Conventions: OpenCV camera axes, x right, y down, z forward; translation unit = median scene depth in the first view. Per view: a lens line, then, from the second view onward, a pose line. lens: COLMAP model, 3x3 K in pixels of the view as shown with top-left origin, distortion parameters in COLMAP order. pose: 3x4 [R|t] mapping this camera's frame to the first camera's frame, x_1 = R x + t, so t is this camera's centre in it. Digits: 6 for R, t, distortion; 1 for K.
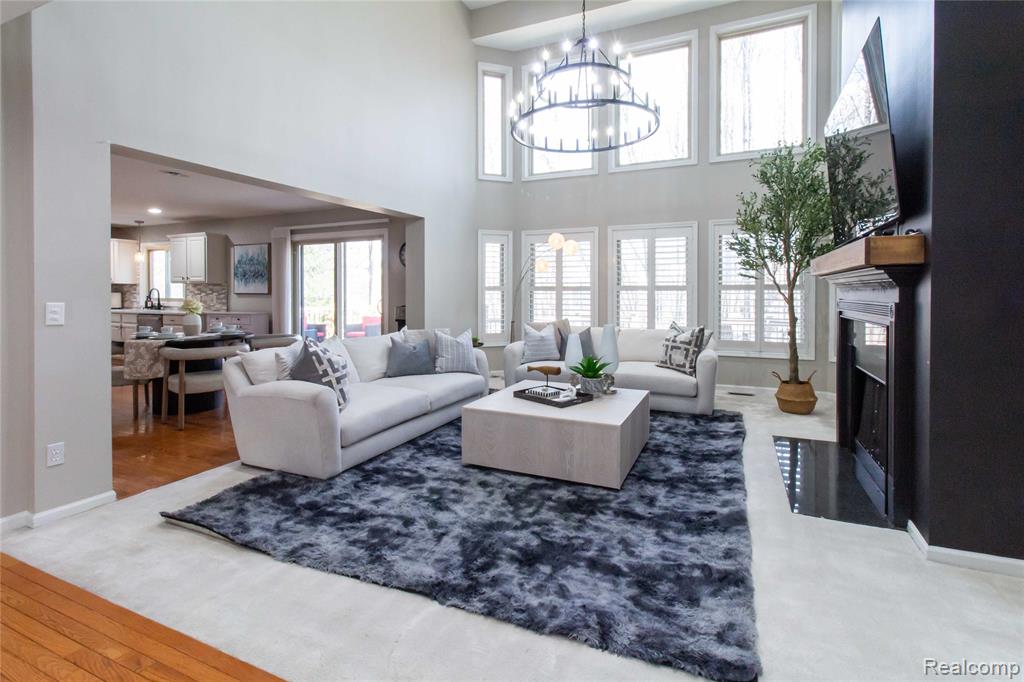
lens RADIAL K [[494.0, 0, 536.0], [0, 494.0, 300.0], [0, 0, 1]] dist [0.001289, 0.000039]
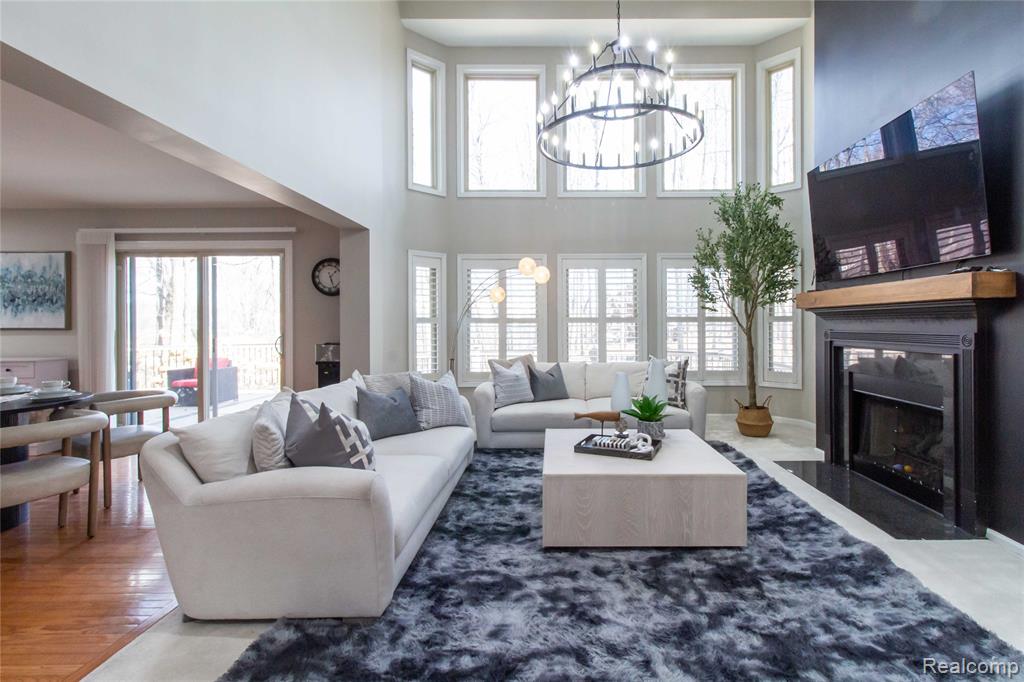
lens RADIAL K [[494.0, 0, 587.2], [0, 494.0, 326.5], [0, 0, 1]] dist [0.001289, 0.000039]
pose [[0.913126, -0.005457, 0.407640, -0.266444], [0.010357, 0.999898, -0.009814, -0.003332], [-0.407545, 0.013183, 0.913090, 0.179196]]
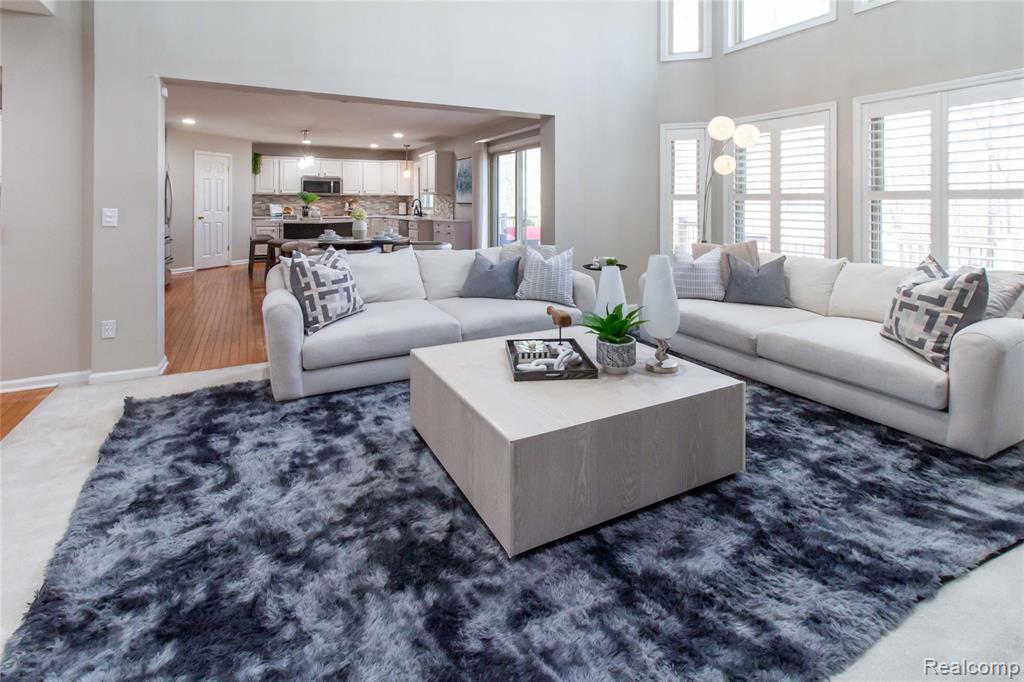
lens RADIAL K [[494.0, 0, 513.3], [0, 494.0, 203.4], [0, 0, 1]] dist [0.001289, 0.000039]
pose [[0.770246, 0.002019, -0.637743, 0.308764], [-0.011640, 0.999873, -0.010894, -0.003031], [0.637640, 0.015815, 0.770172, 0.338968]]
